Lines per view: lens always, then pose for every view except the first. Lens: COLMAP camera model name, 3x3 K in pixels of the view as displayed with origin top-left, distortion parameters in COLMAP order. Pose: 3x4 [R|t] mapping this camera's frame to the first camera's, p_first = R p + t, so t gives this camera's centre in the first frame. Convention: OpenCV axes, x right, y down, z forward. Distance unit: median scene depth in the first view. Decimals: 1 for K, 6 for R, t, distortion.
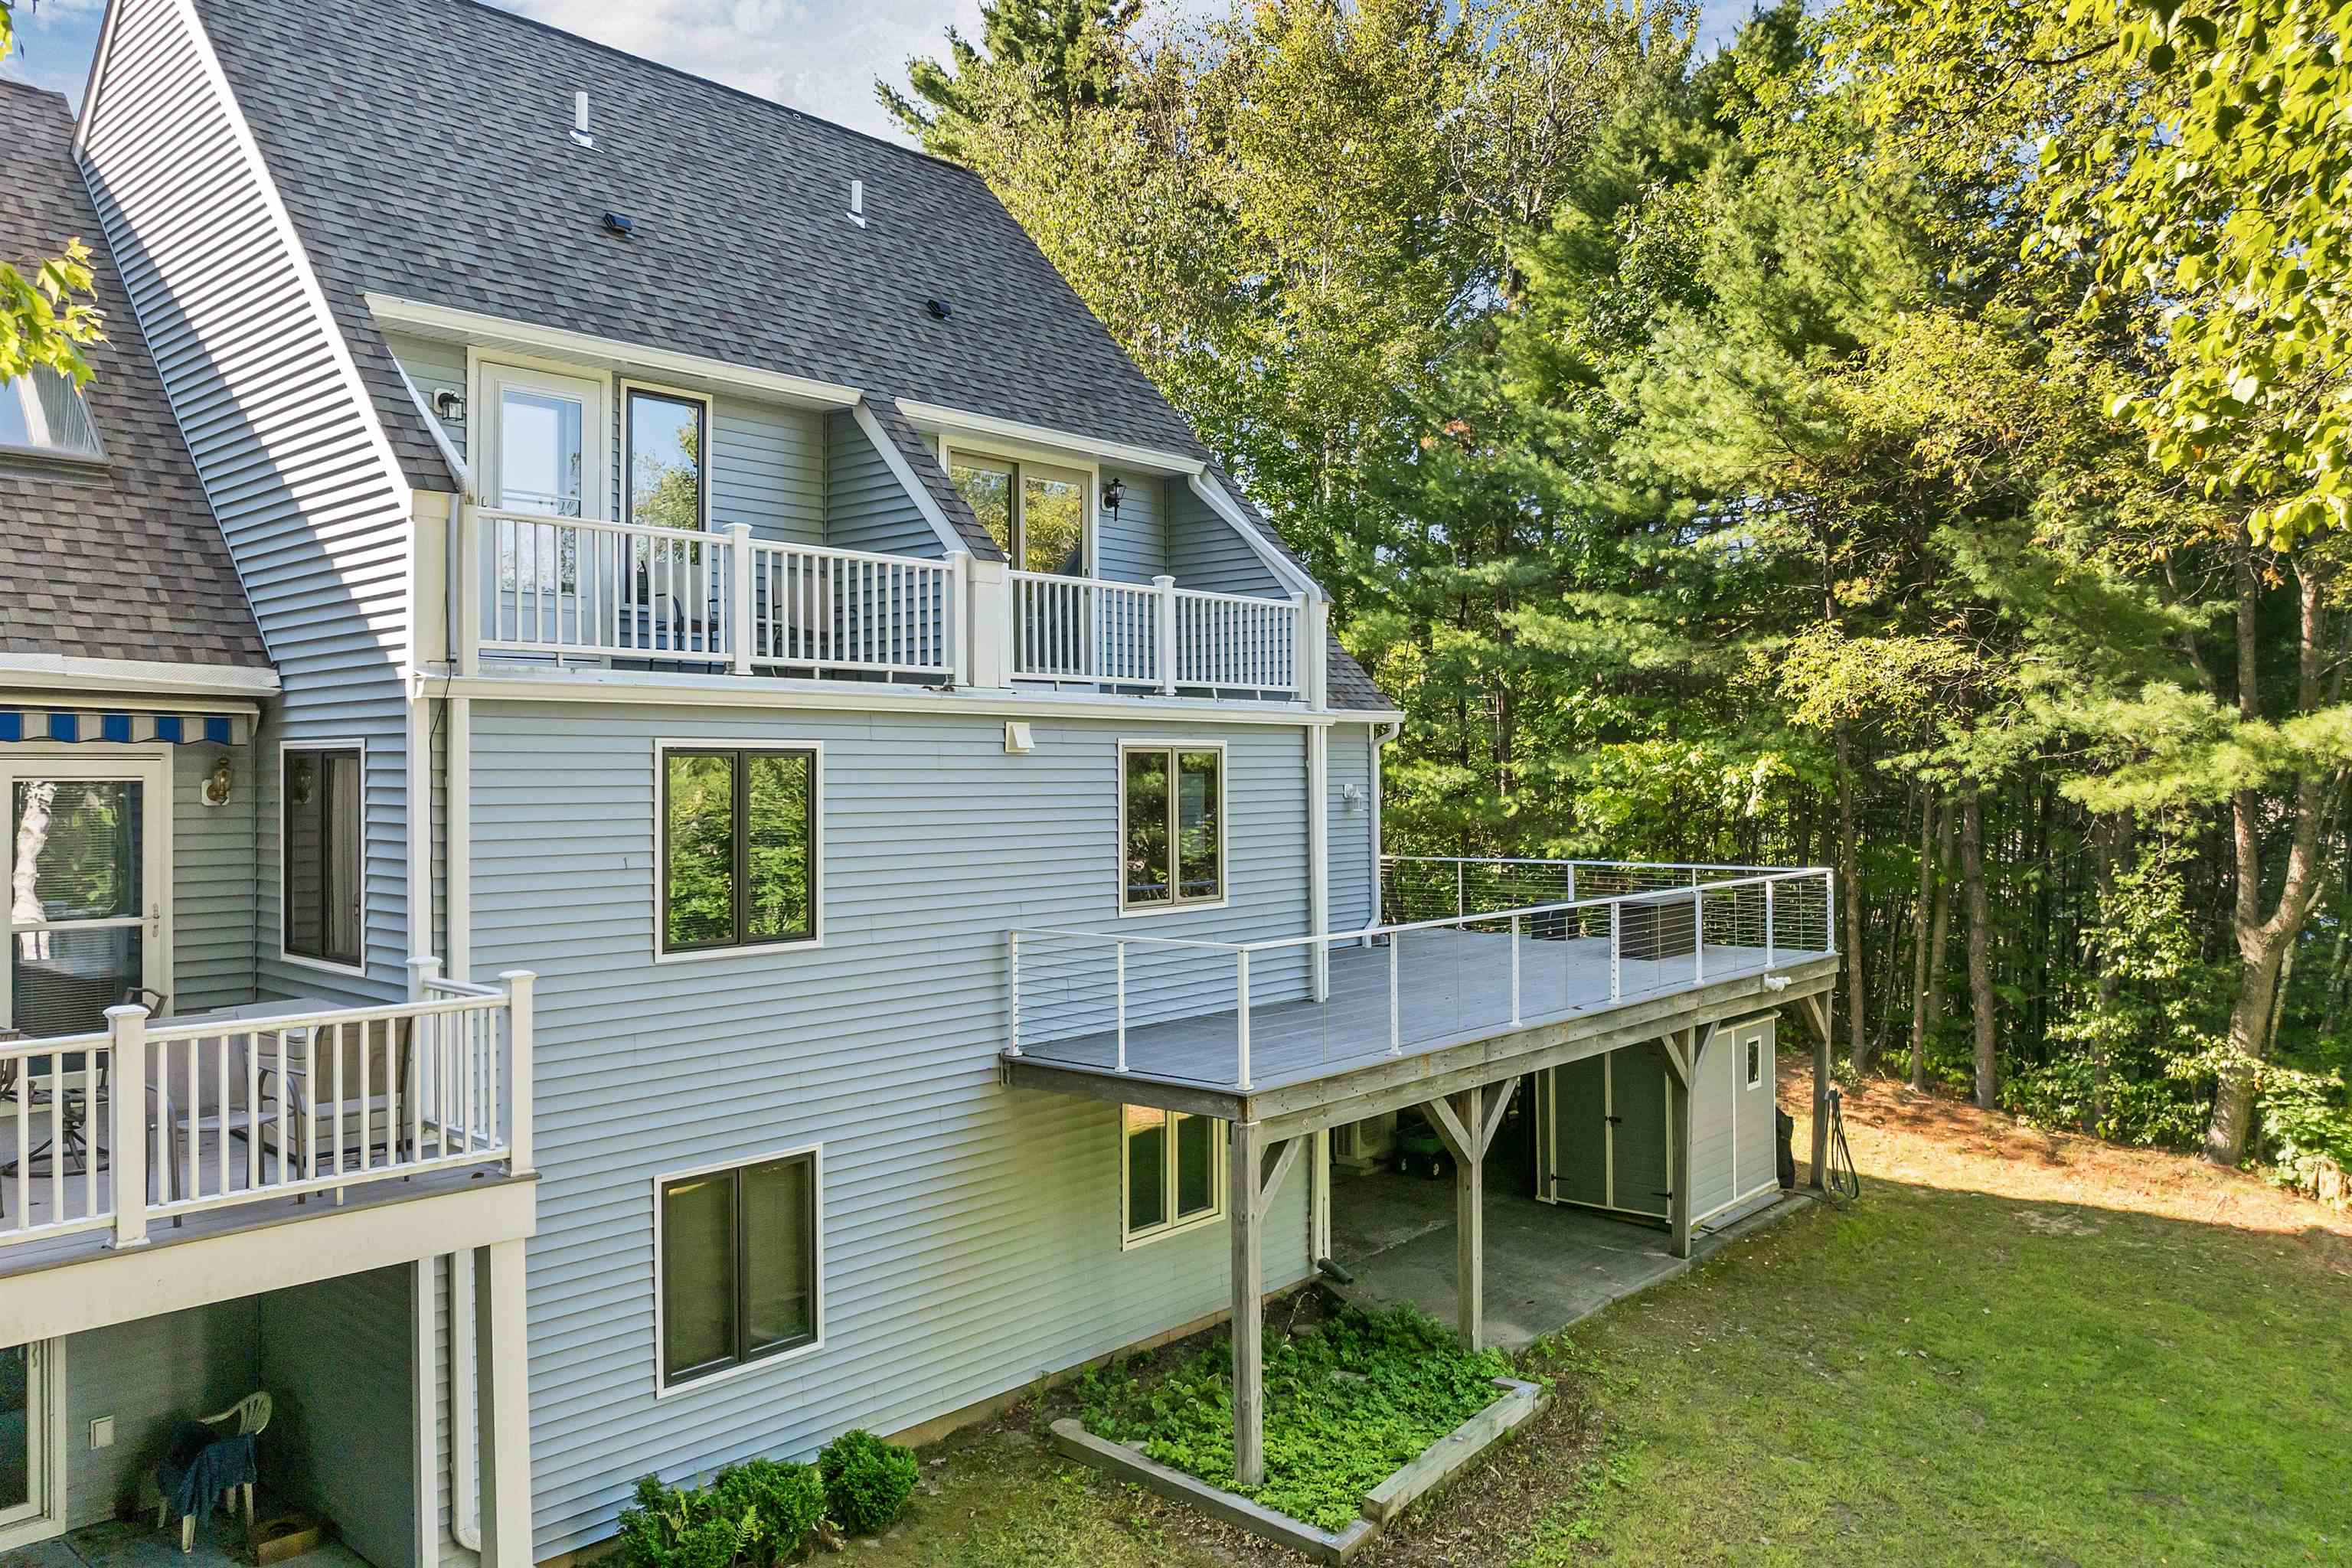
lens RADIAL K [[1691.1, 0, 1173.5], [0, 1691.1, 733.6], [0, 0, 1]] dist [-0.009005, -0.081589]
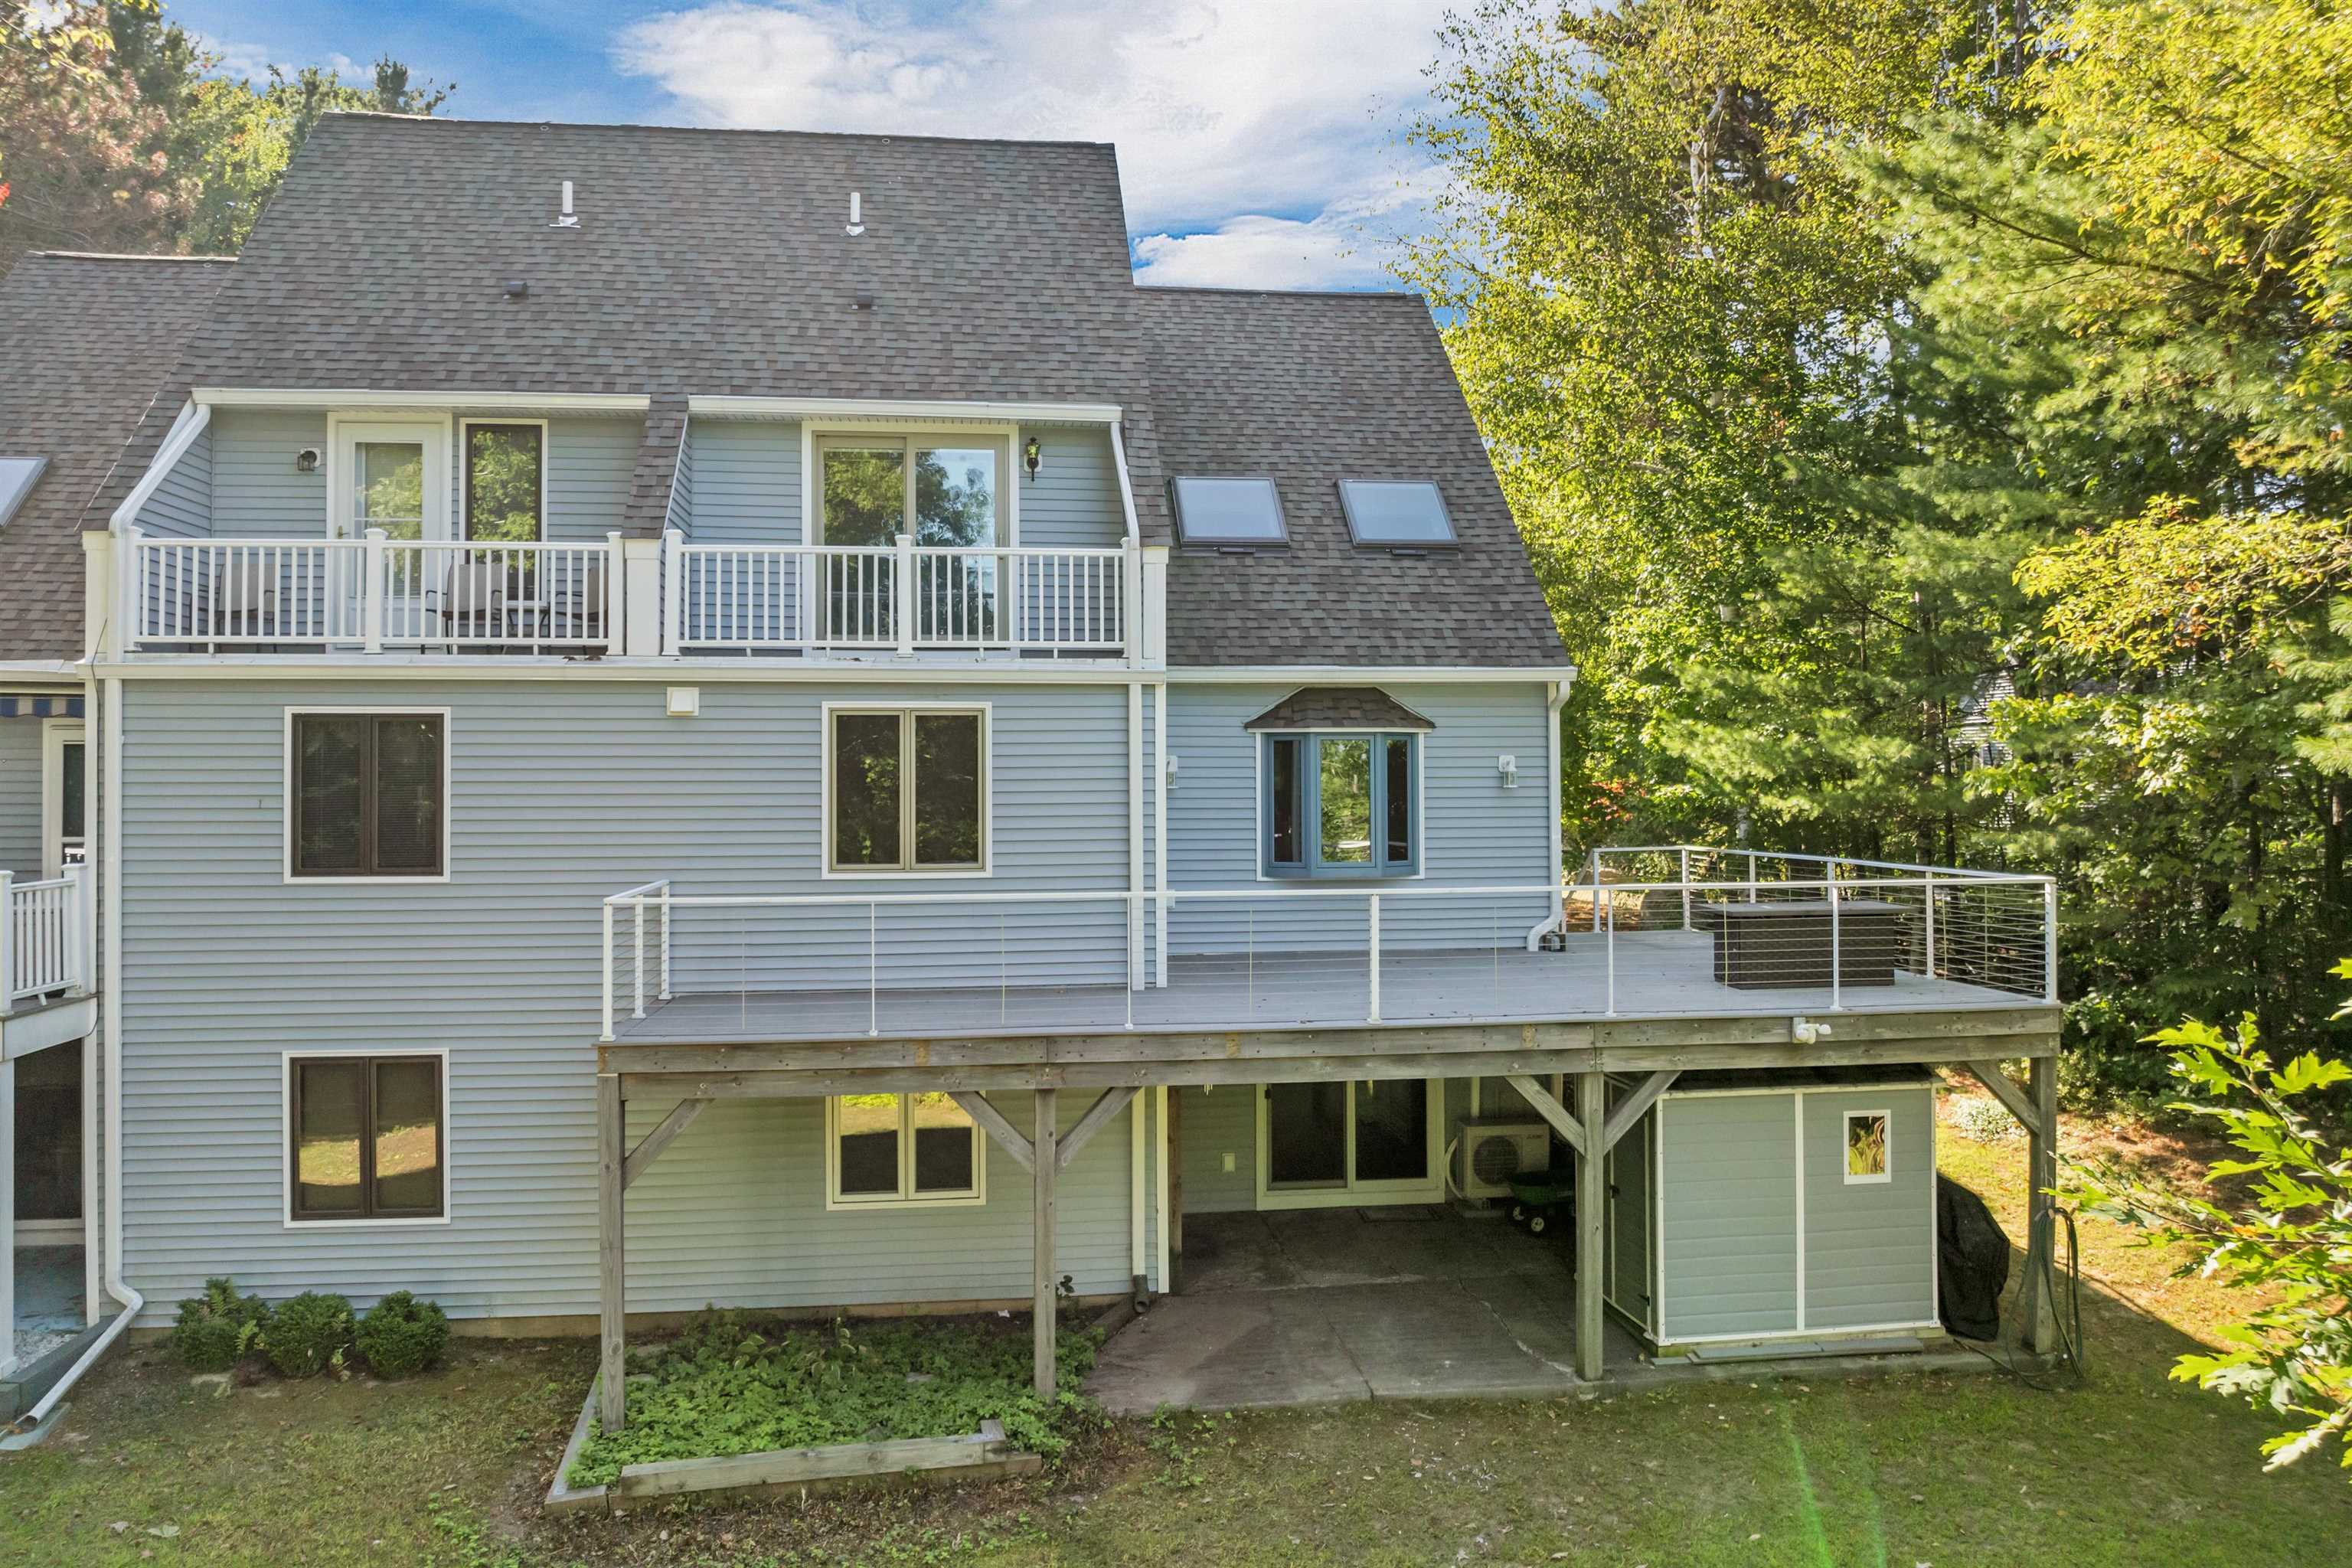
lens RADIAL K [[1691.1, 0, 1173.5], [0, 1691.1, 733.6], [0, 0, 1]] dist [-0.009005, -0.081589]
pose [[0.753019, -0.014601, -0.657837, 0.765548], [0.014677, 0.999878, -0.005392, 0.029793], [0.657835, -0.005594, 0.753141, 0.368396]]
